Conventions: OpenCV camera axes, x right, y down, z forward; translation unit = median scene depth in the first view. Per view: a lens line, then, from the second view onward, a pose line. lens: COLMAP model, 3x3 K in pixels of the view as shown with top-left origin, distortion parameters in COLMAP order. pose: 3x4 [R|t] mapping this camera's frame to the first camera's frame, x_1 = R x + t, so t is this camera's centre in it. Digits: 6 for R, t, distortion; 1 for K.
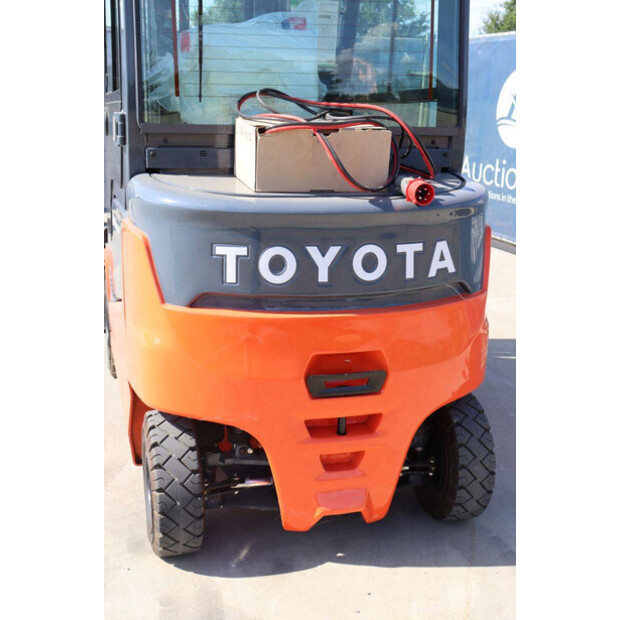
lens RADIAL K [[853.8, 0, 312.0], [0, 853.8, 305.9], [0, 0, 1]] dist [0.095842, 0.000000]
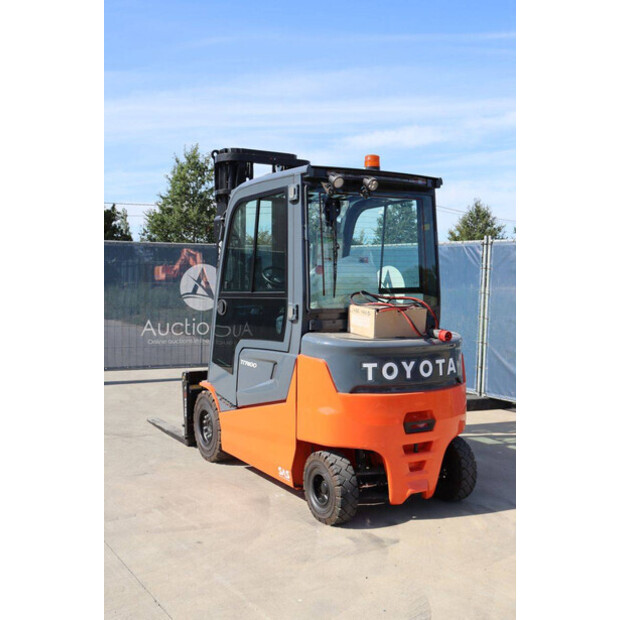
lens RADIAL K [[738.4, 0, 325.5], [0, 738.4, 298.6], [0, 0, 1]] dist [0.003533, 0.000000]
pose [[0.964398, -0.023506, 0.263407, -0.641485], [0.076135, 0.978550, -0.191424, 0.110696], [-0.253257, 0.204663, 0.945502, -0.716584]]
